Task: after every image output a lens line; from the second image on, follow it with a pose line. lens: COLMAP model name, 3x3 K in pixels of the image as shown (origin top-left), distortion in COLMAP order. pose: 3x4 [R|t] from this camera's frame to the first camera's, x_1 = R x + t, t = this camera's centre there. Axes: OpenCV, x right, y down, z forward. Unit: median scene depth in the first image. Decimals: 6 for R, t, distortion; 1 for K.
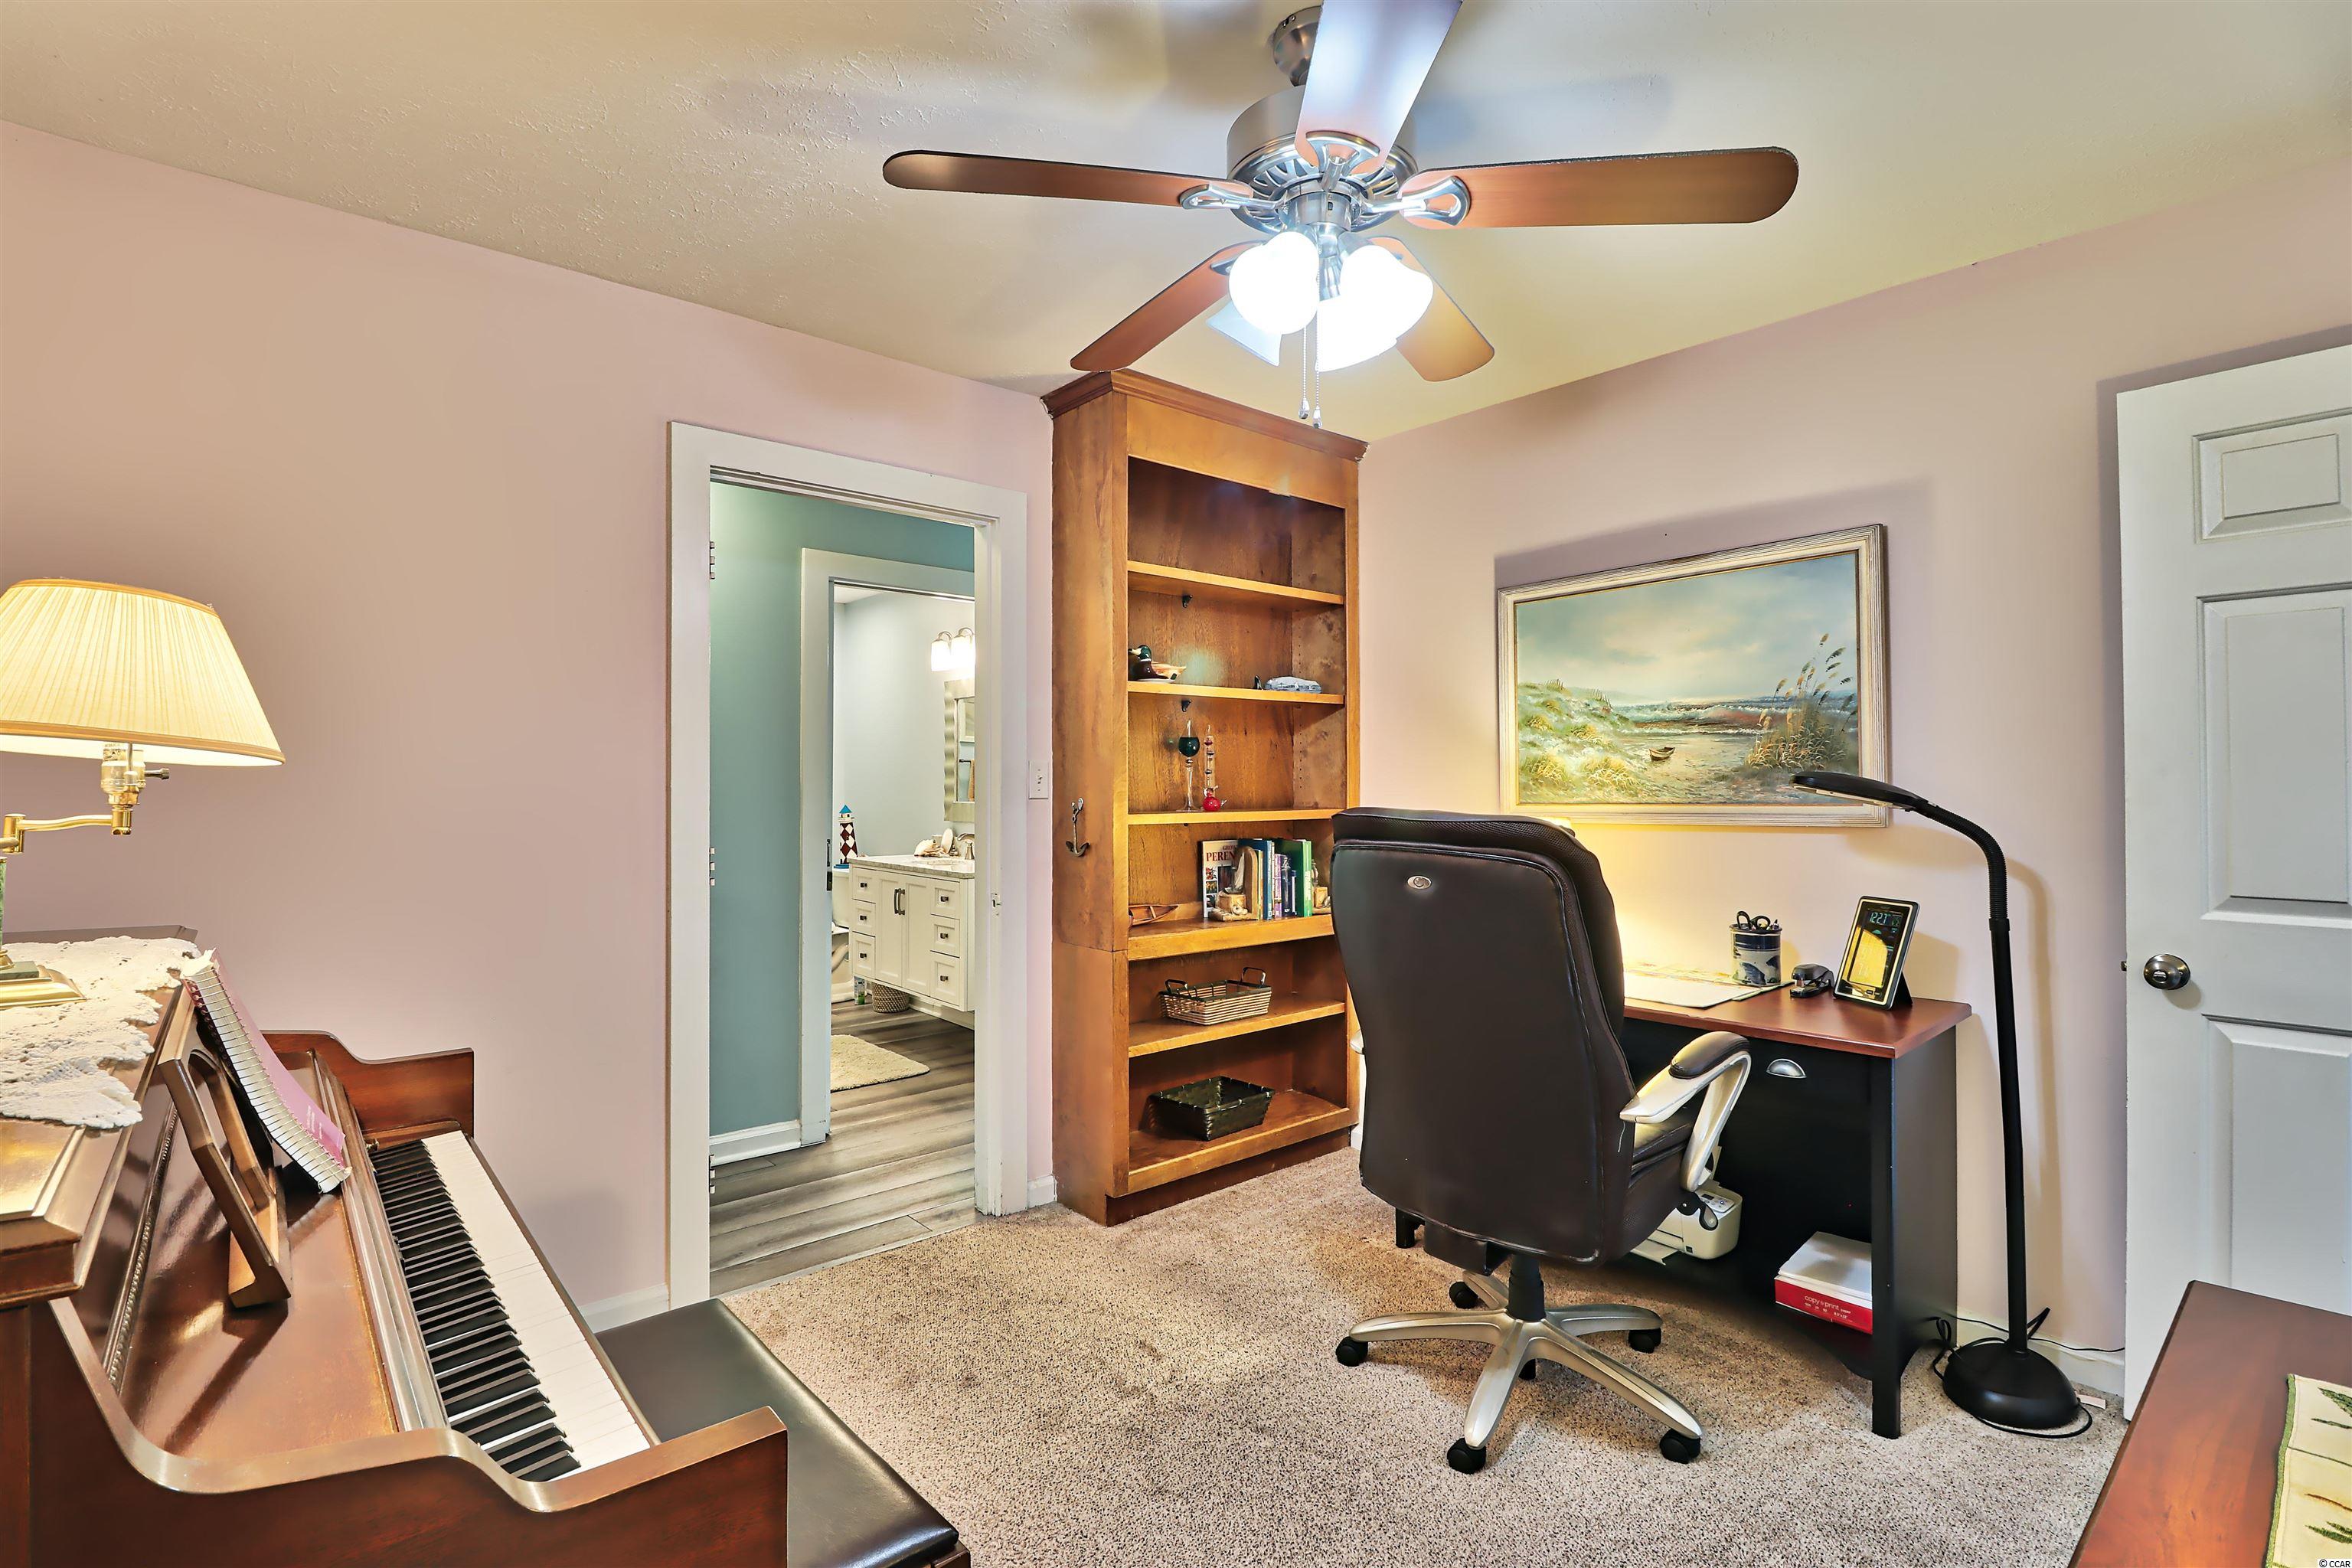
lens RADIAL K [[1107.1, 0, 1176.0], [0, 1107.1, 784.0], [0, 0, 1]] dist [0.001182, -0.015702]
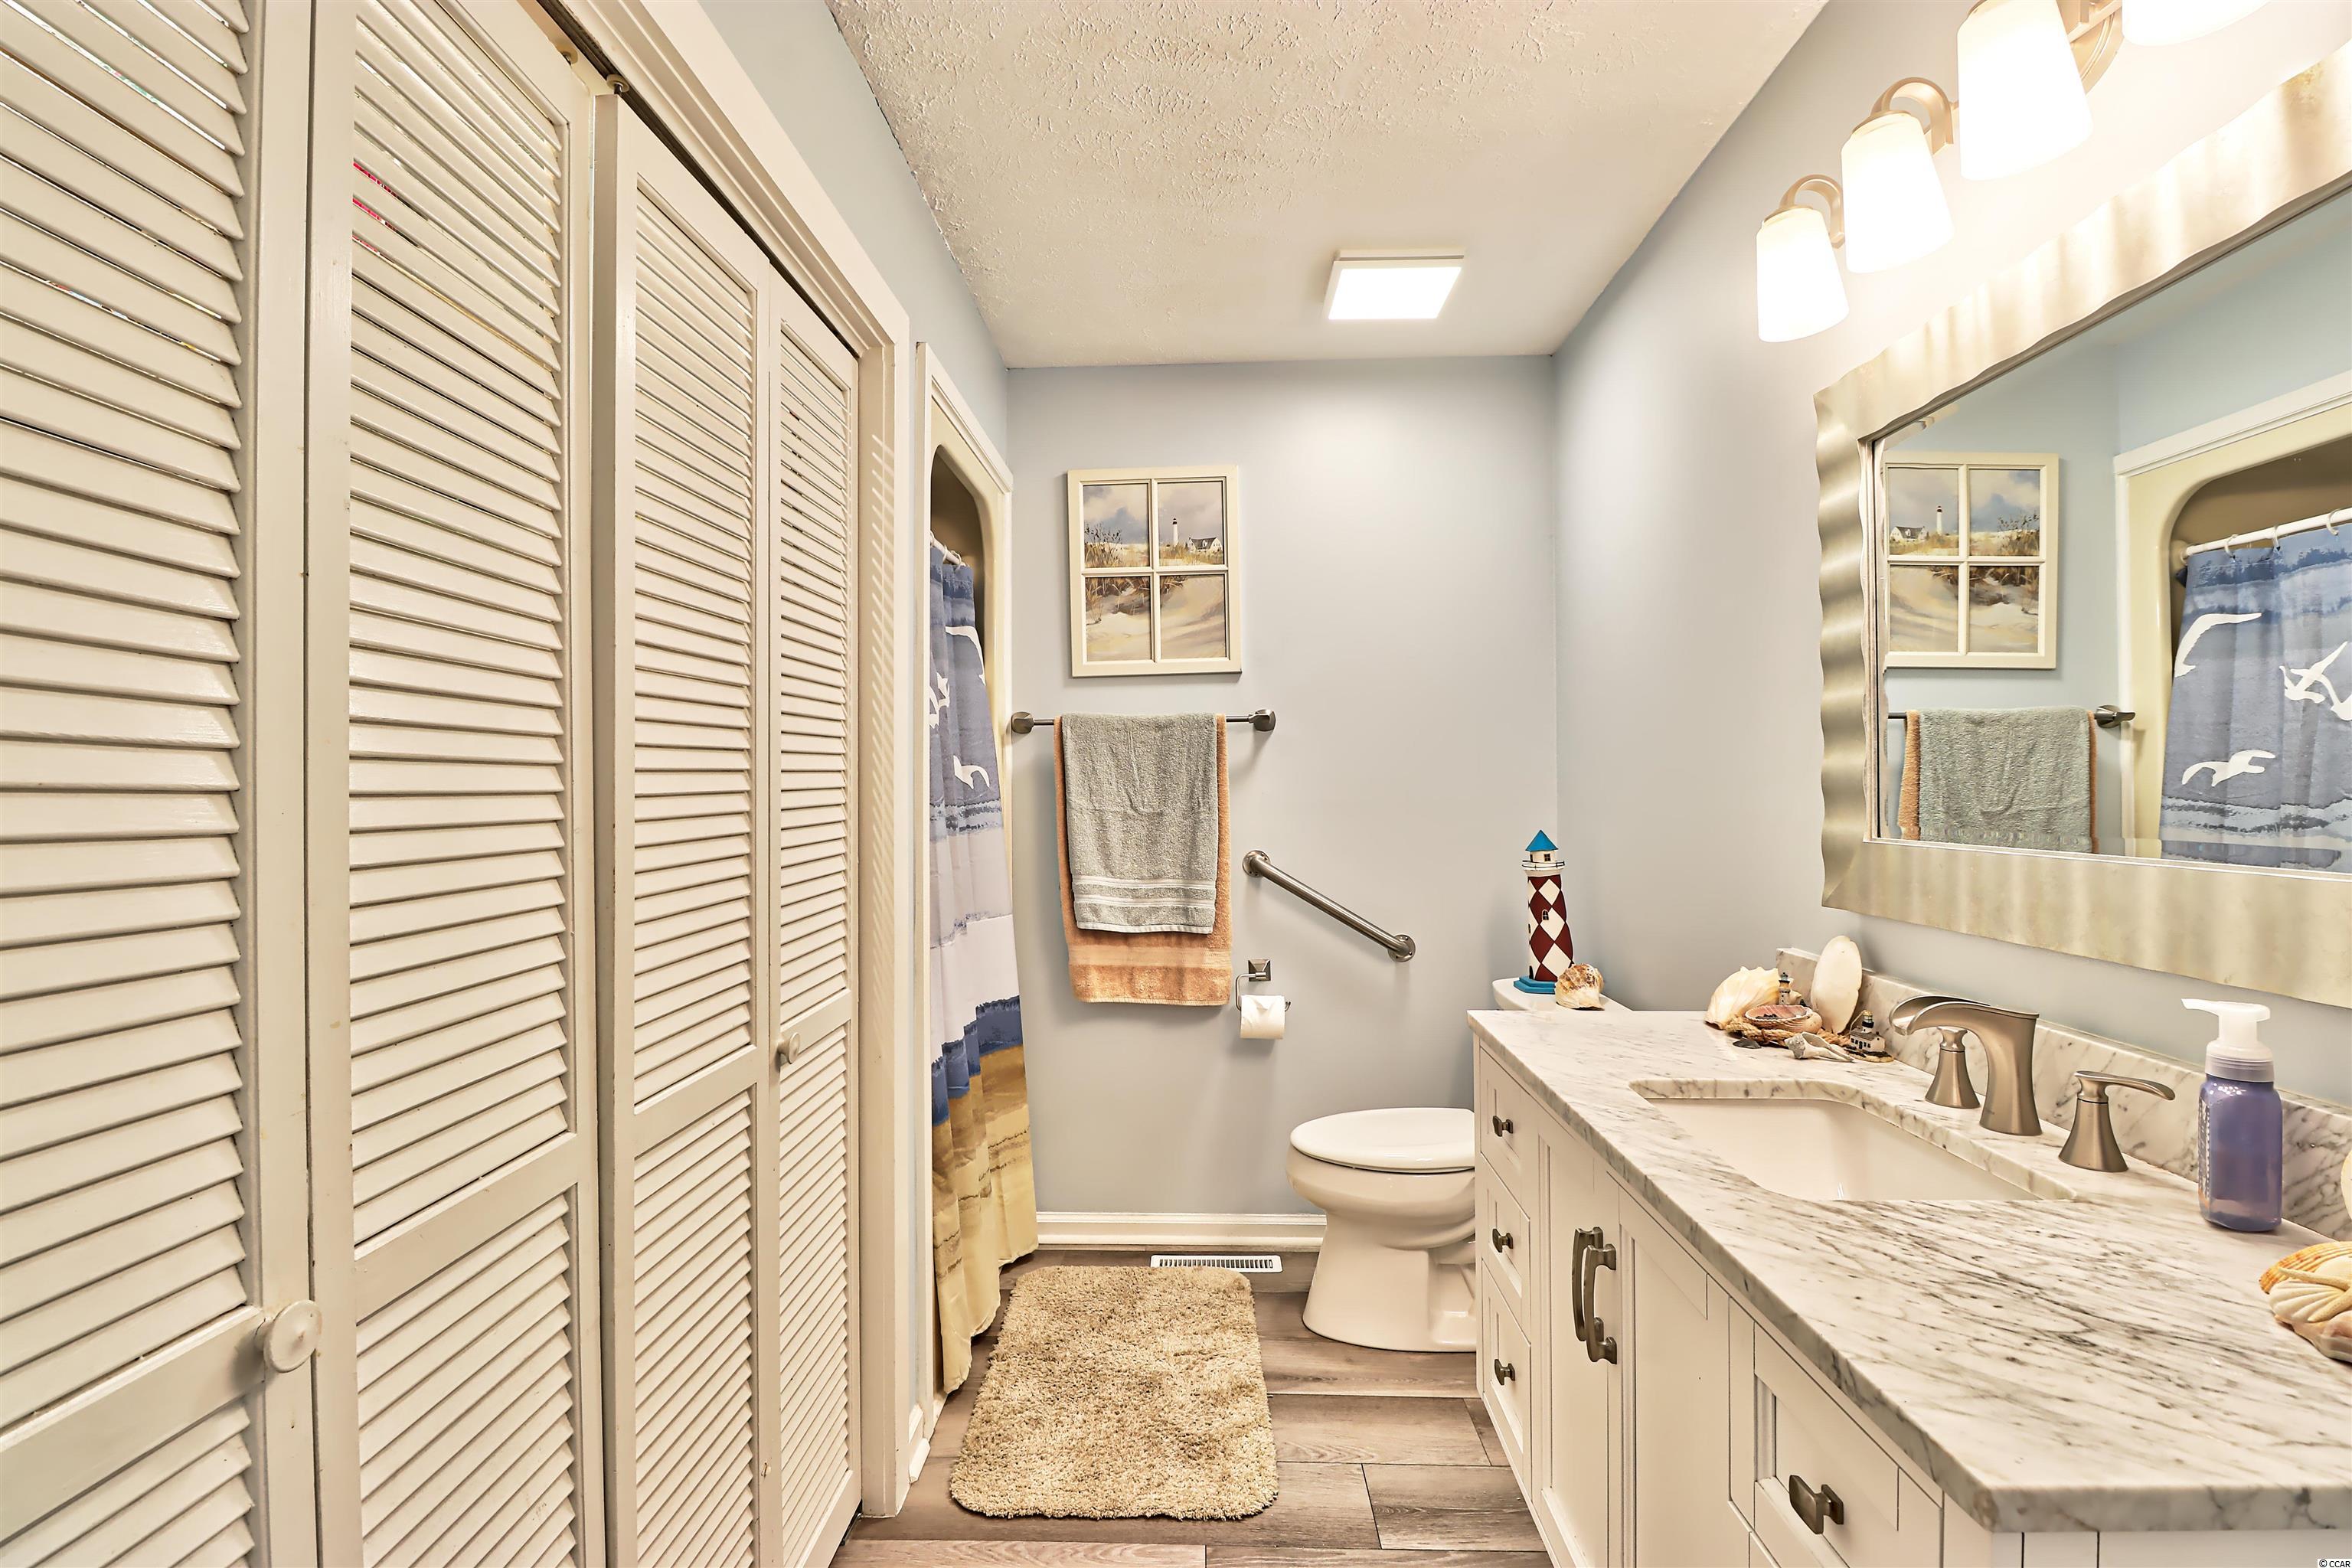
lens RADIAL K [[1087.0, 0, 1160.5], [0, 1087.0, 772.9], [0, 0, 1]] dist [0.001988, -0.015169]
pose [[0.723205, -0.016669, -0.690432, -0.143417], [0.009767, 0.999856, -0.013909, 0.002723], [0.690565, 0.003315, 0.723263, 0.698855]]
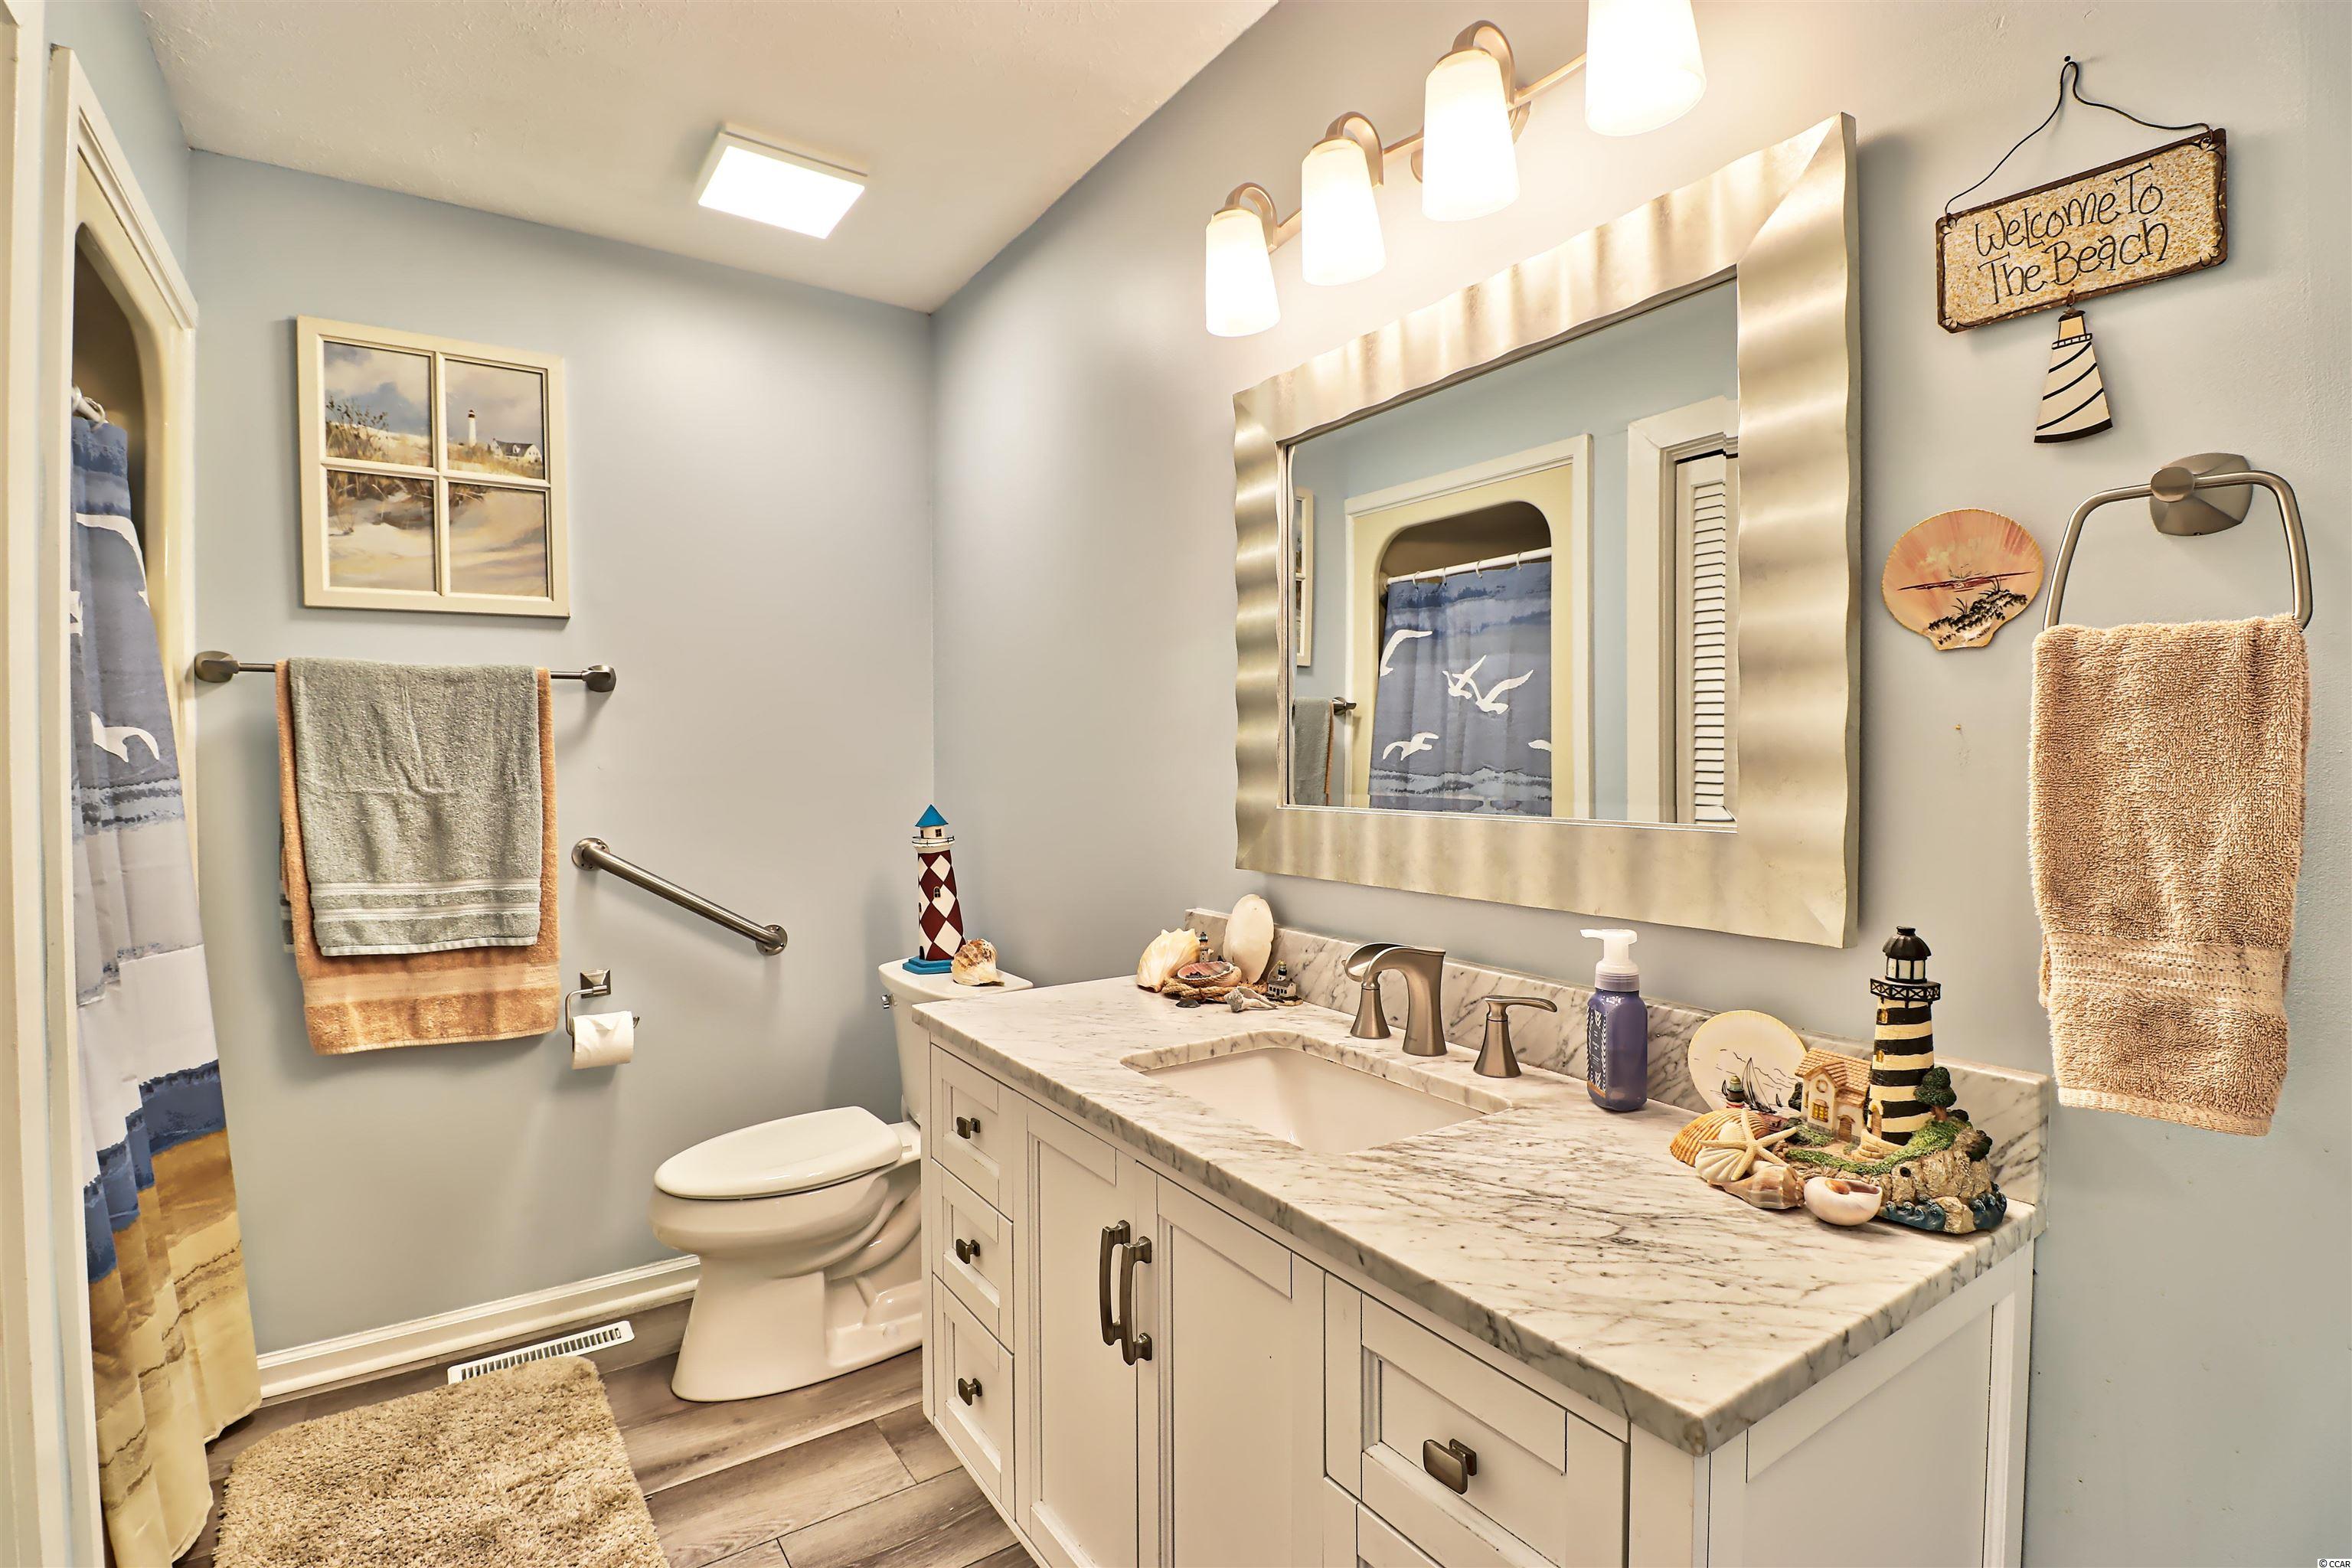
lens RADIAL K [[1087.0, 0, 1160.5], [0, 1087.0, 772.9], [0, 0, 1]] dist [0.001988, -0.015169]
pose [[0.992392, -0.006562, -0.122947, -0.194286], [0.008472, 0.999851, 0.015016, 0.003224], [0.122830, -0.015943, 0.992300, 0.712699]]
